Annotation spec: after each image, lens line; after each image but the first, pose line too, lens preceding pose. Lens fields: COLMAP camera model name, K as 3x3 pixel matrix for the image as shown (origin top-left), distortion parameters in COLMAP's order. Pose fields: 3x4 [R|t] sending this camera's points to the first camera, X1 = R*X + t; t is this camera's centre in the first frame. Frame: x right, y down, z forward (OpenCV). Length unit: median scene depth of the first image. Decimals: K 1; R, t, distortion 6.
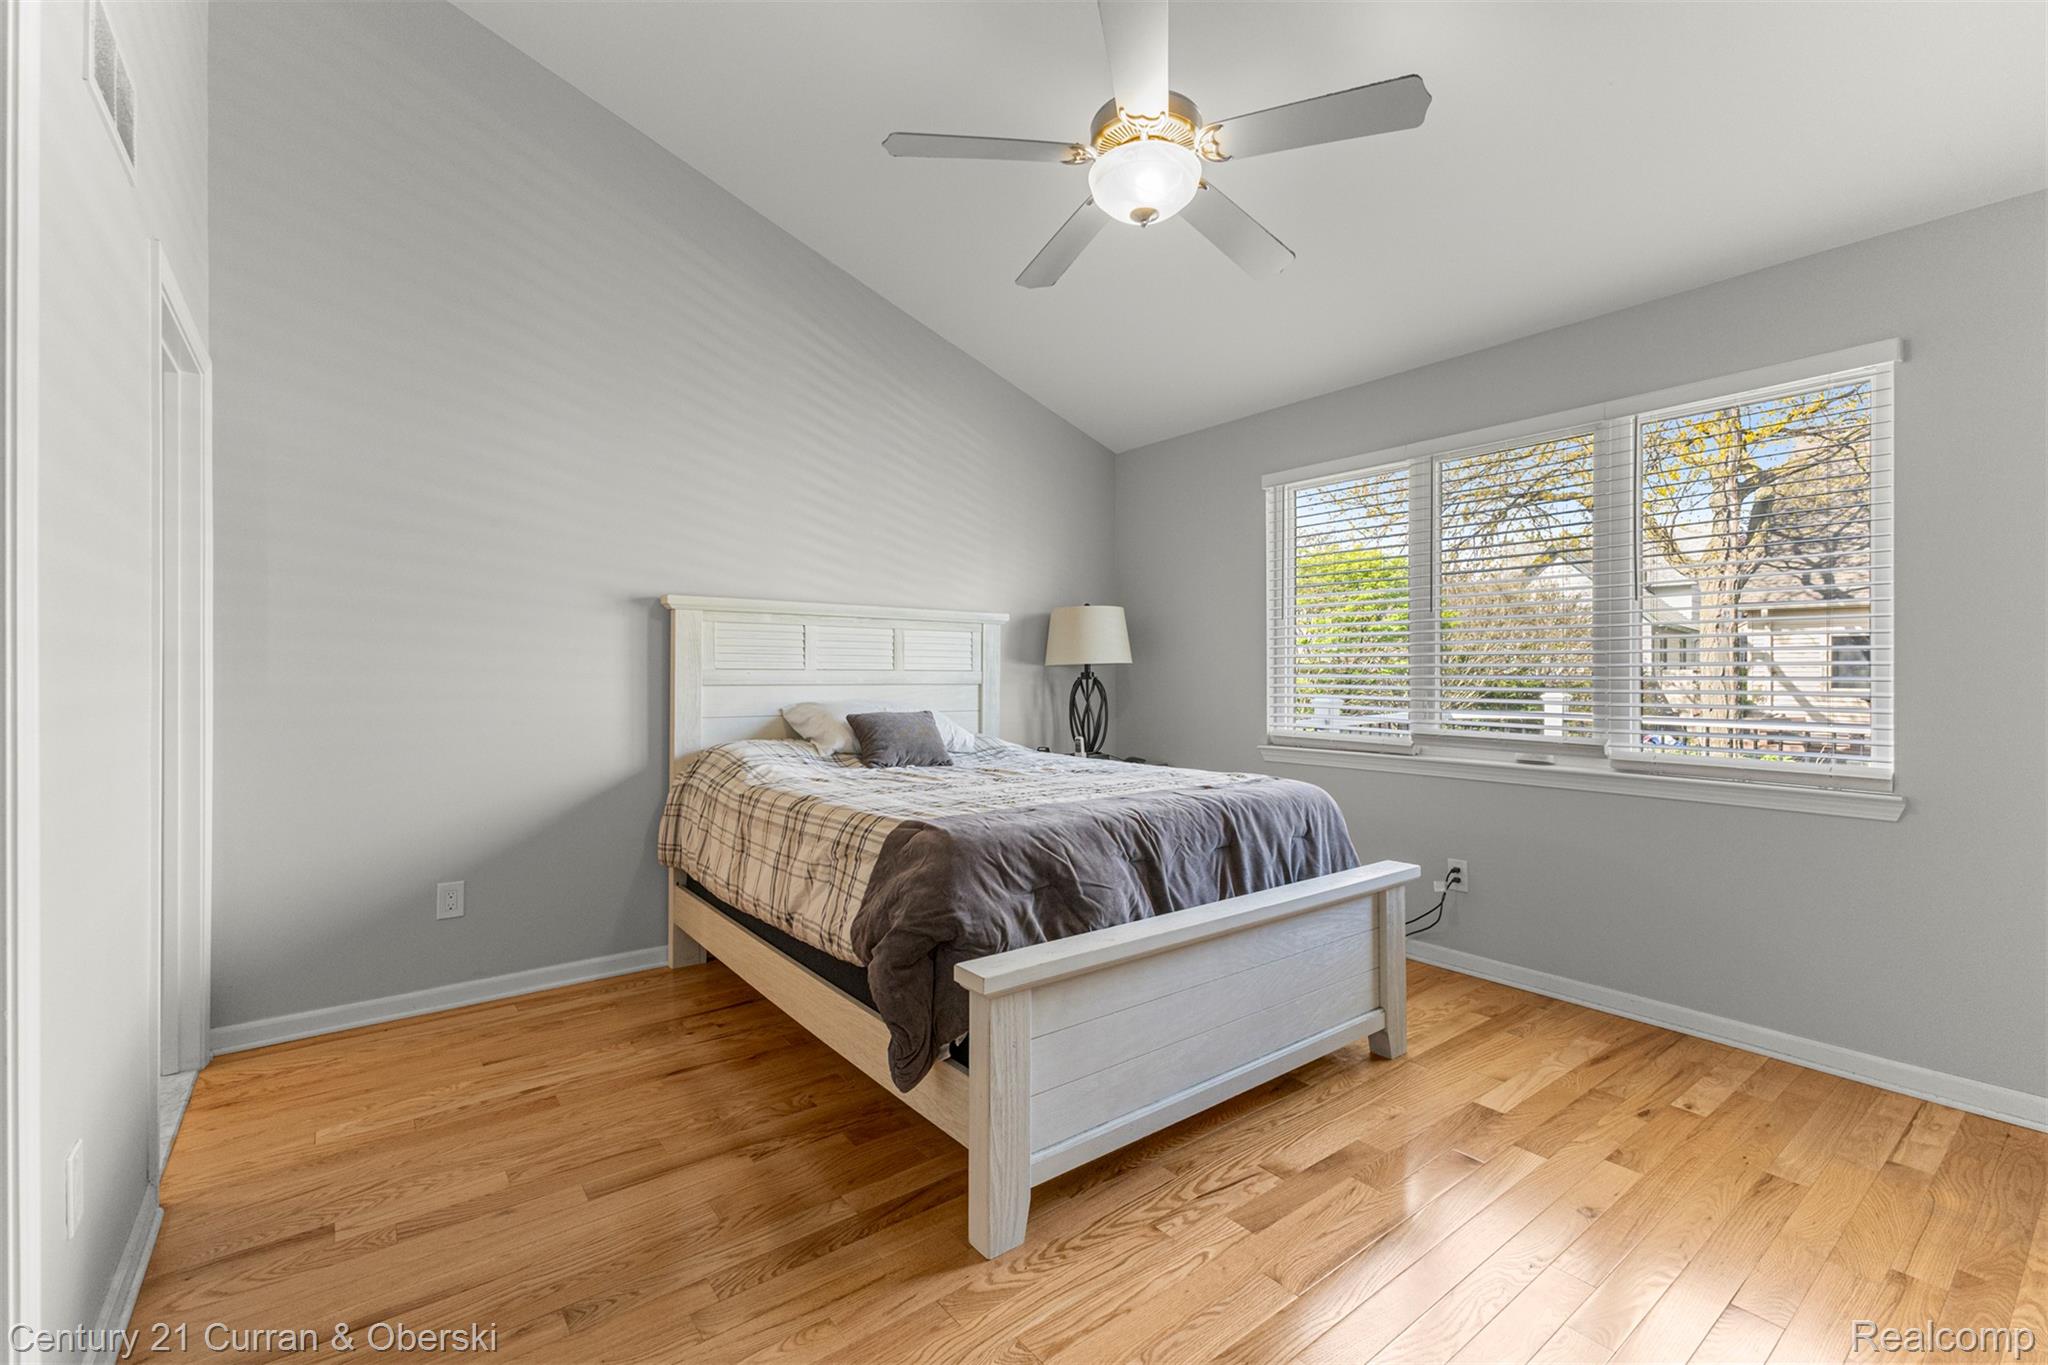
lens RADIAL K [[875.2, 0, 1026.0], [0, 875.2, 678.1], [0, 0, 1]] dist [0.000125, 0.000043]
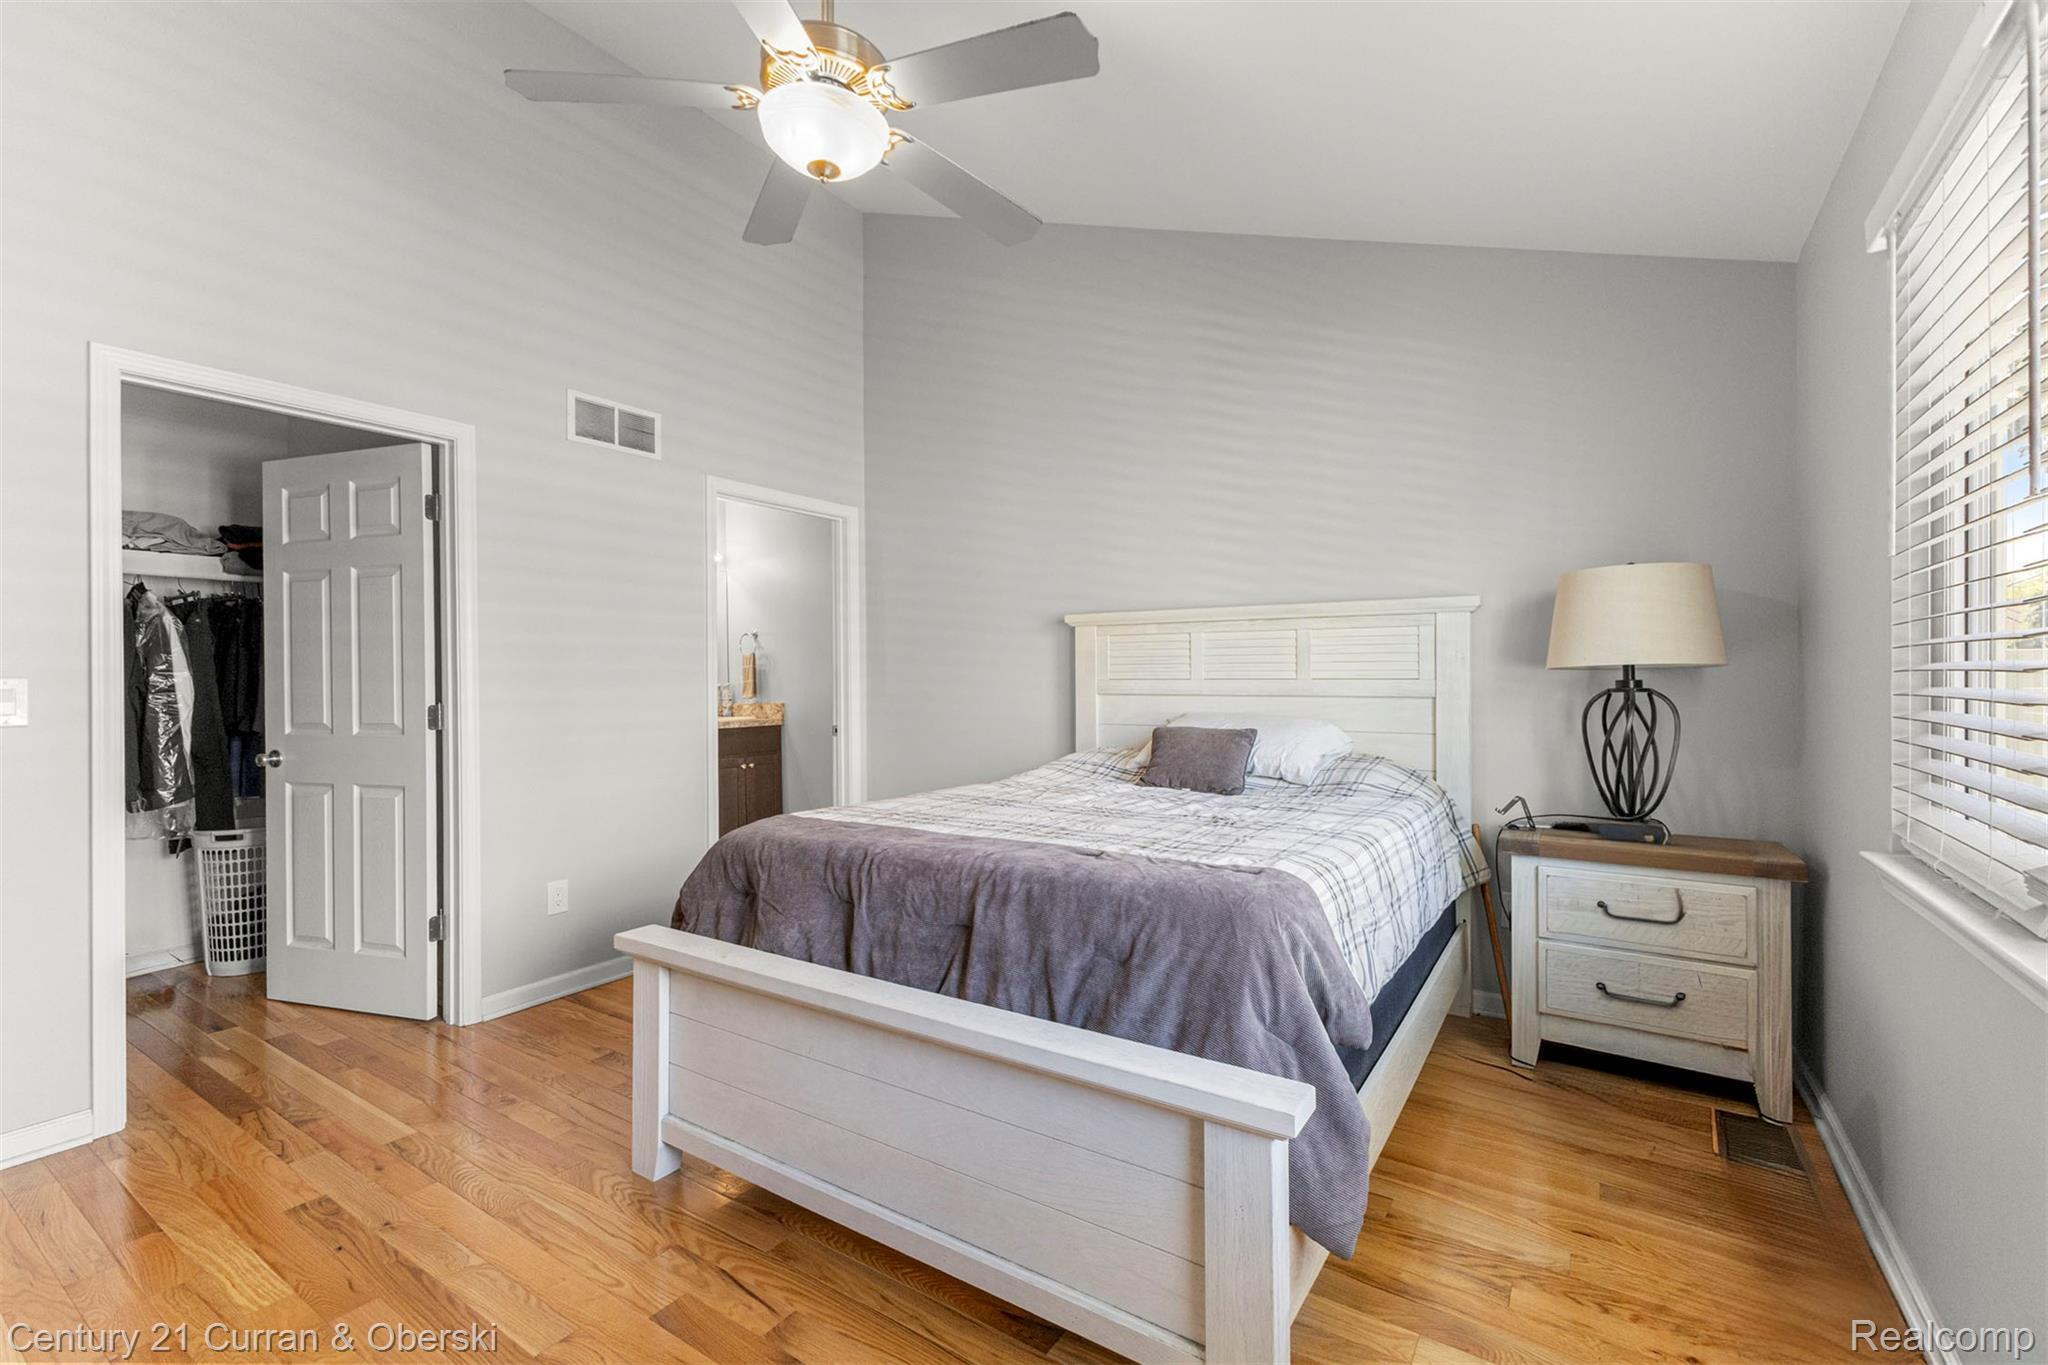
lens RADIAL K [[875.2, 0, 1031.4], [0, 875.2, 681.0], [0, 0, 1]] dist [0.000125, 0.000043]
pose [[0.331028, -0.001143, -0.943620, 0.645822], [0.000671, 0.999999, -0.000975, -0.007455], [0.943621, -0.000310, 0.331028, 0.560321]]
